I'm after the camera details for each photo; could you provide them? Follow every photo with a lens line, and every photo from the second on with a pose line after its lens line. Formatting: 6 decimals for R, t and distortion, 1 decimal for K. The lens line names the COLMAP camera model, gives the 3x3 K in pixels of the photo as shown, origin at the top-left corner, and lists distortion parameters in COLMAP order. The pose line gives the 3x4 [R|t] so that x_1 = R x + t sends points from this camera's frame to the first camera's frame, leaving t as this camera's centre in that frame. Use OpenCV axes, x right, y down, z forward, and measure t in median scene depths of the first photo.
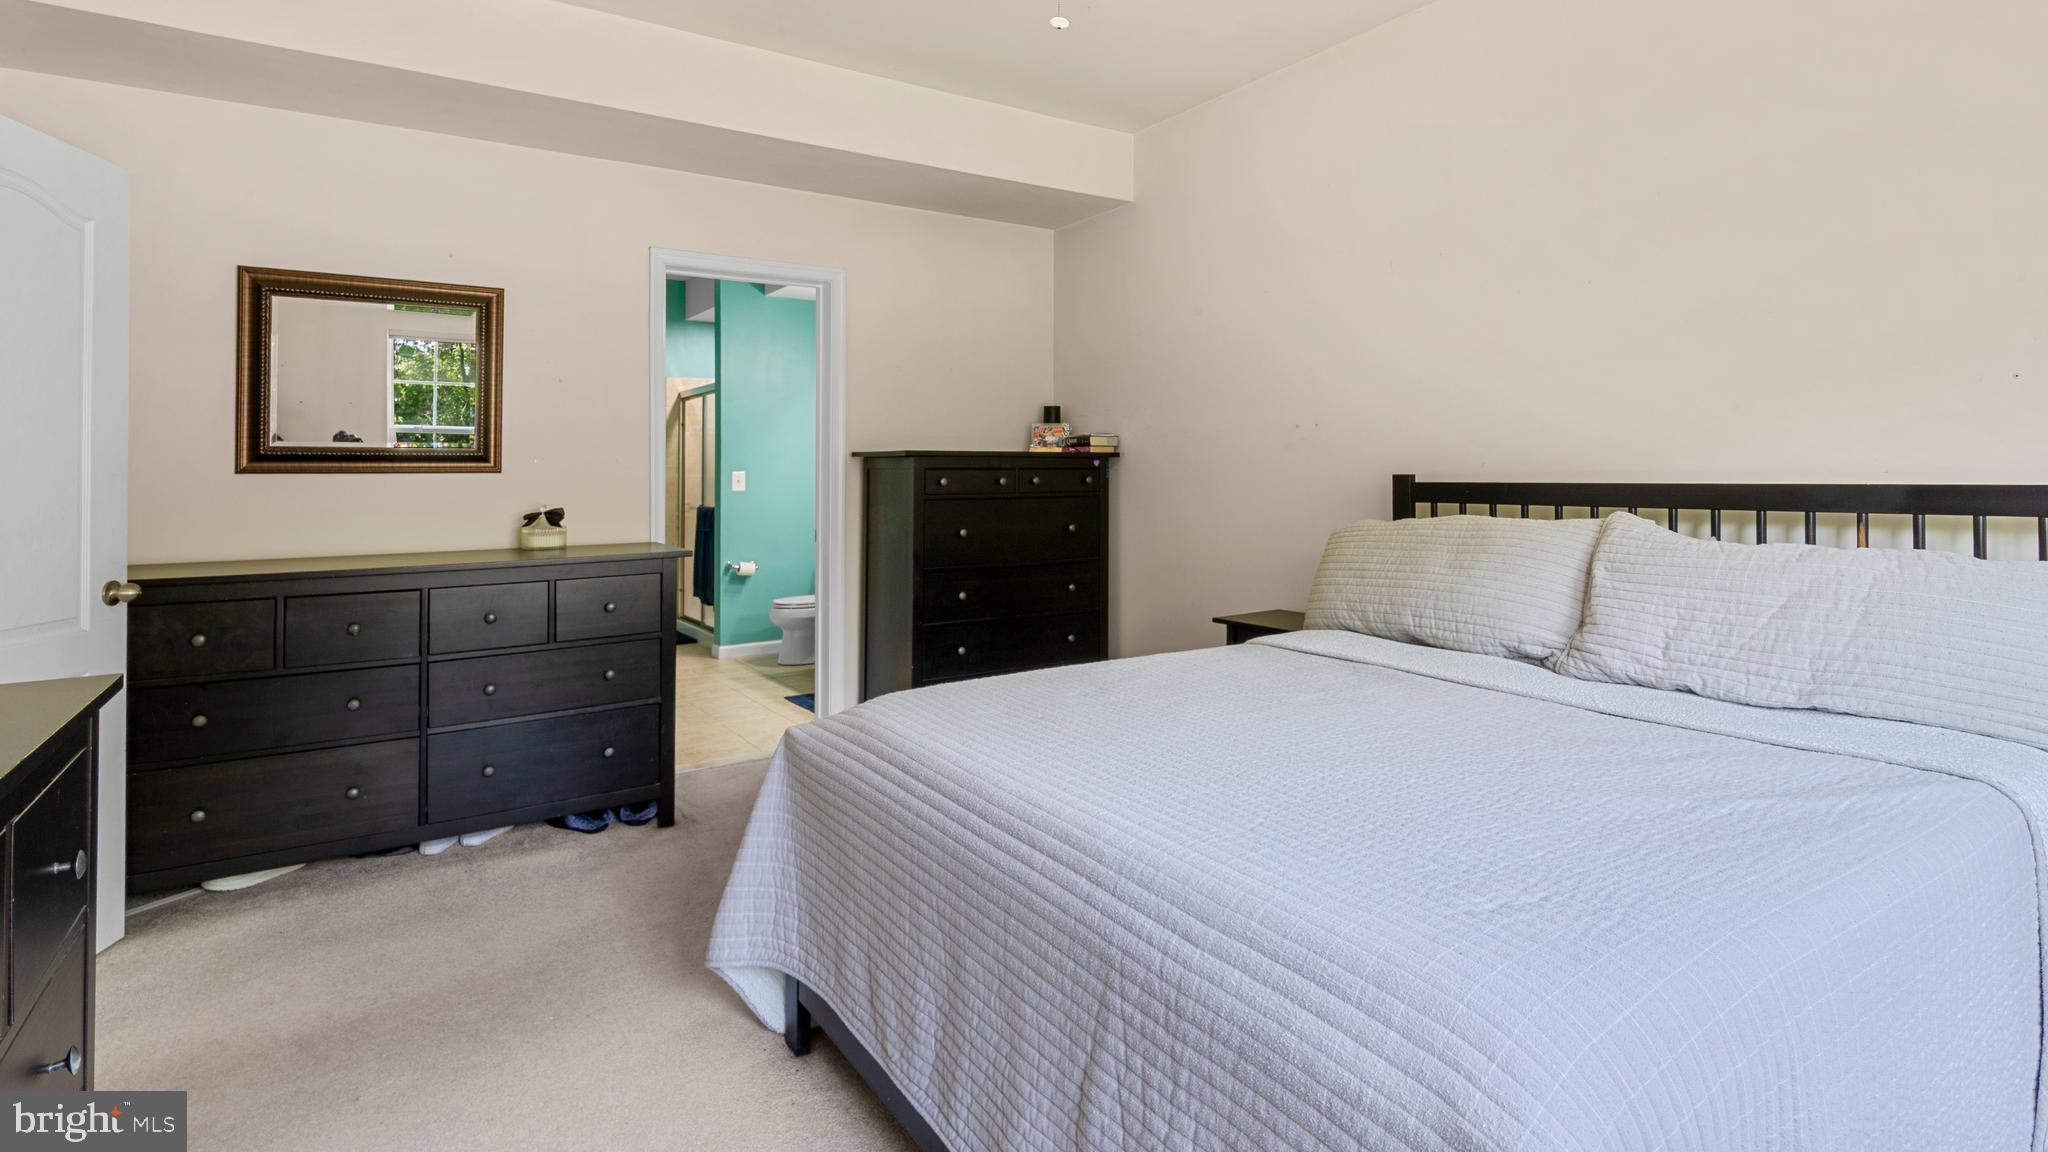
lens RADIAL K [[974.1, 0, 1011.3], [0, 974.1, 609.7], [0, 0, 1]] dist [0.001183, 0.000040]
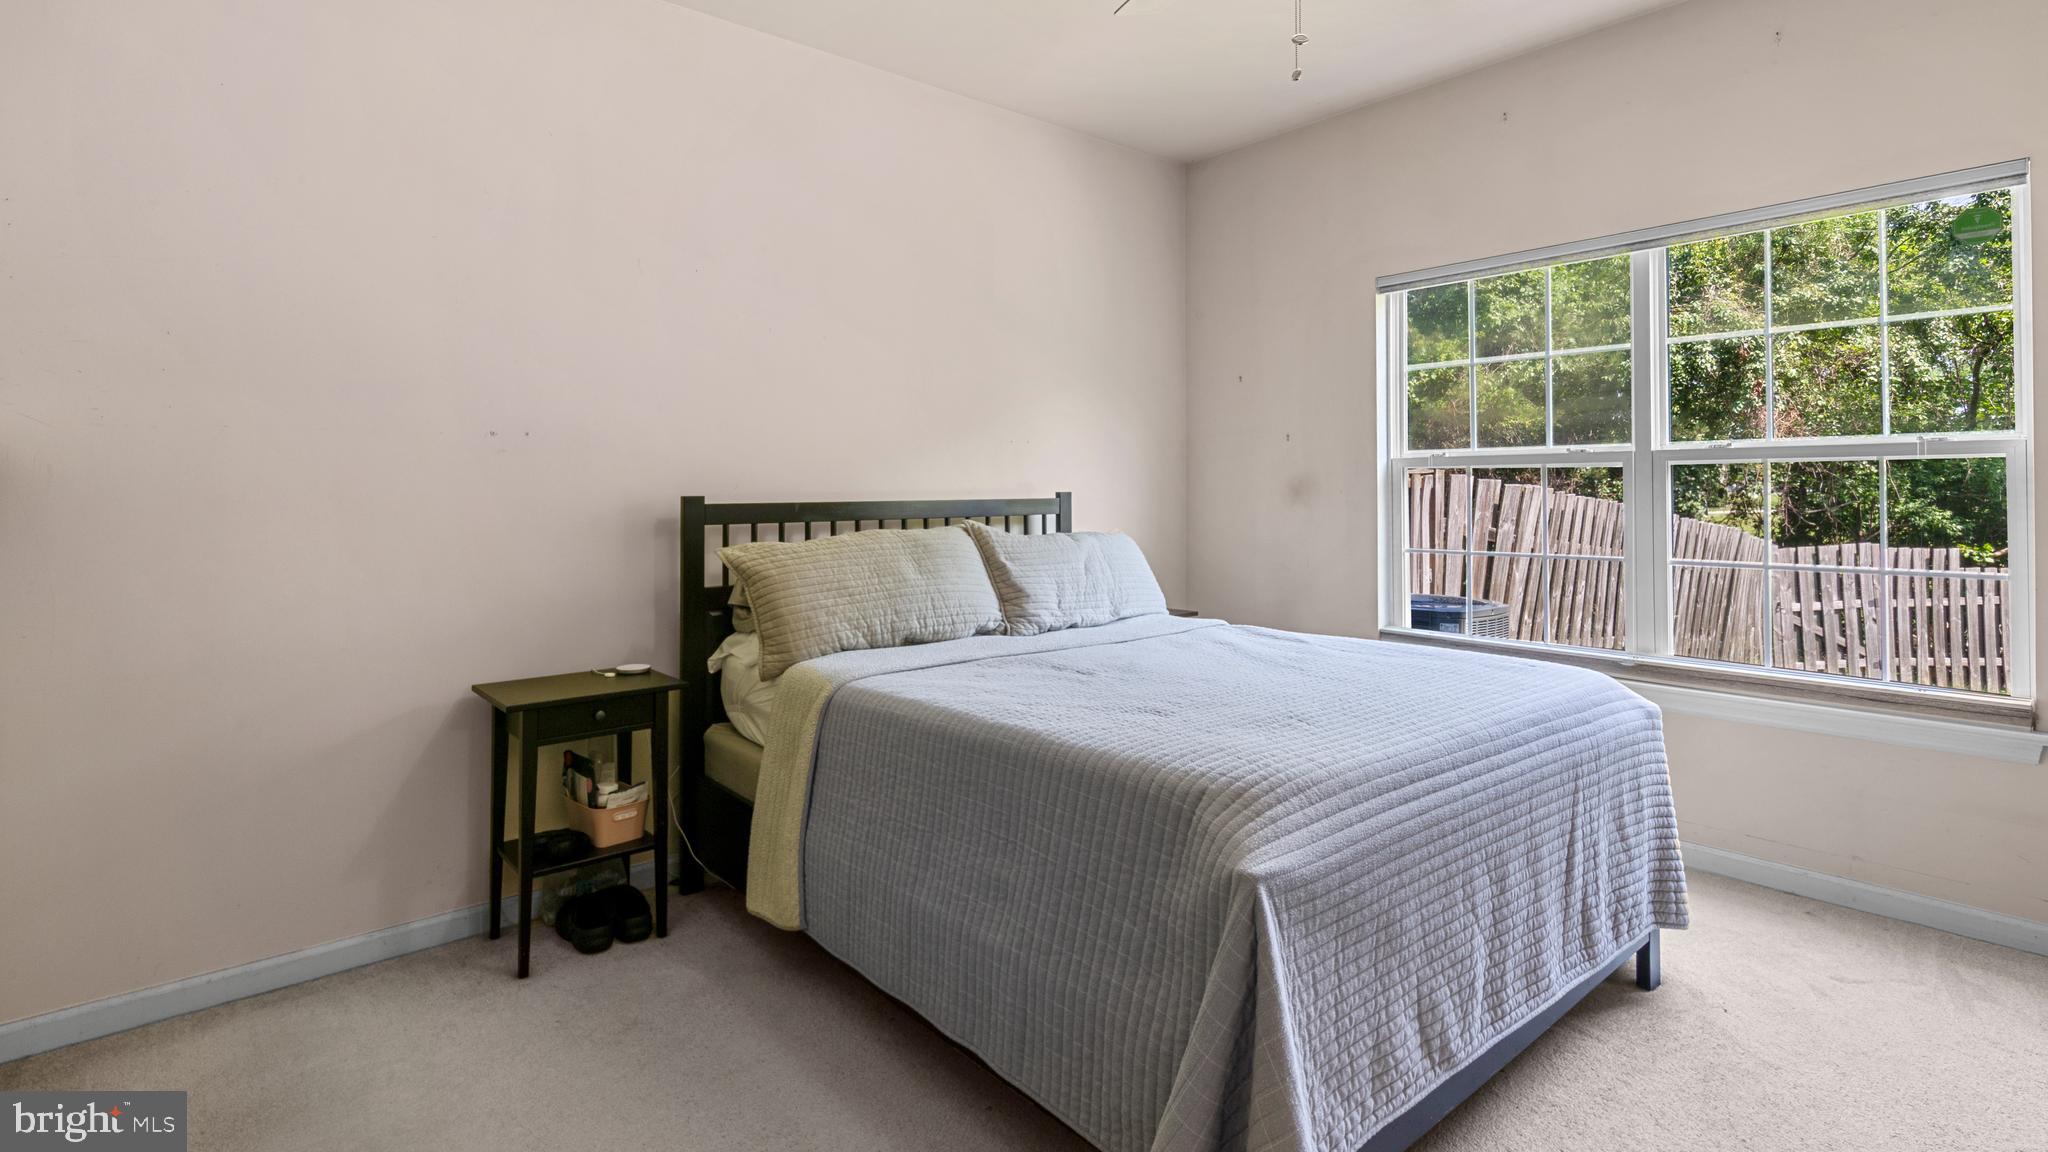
lens RADIAL K [[974.1, 0, 1011.3], [0, 974.1, 609.7], [0, 0, 1]] dist [0.001183, 0.000040]
pose [[-0.084107, -0.123912, 0.988722, -0.705891], [0.158849, 0.977882, 0.136067, -0.140549], [-0.983714, 0.168502, -0.062564, 0.982419]]
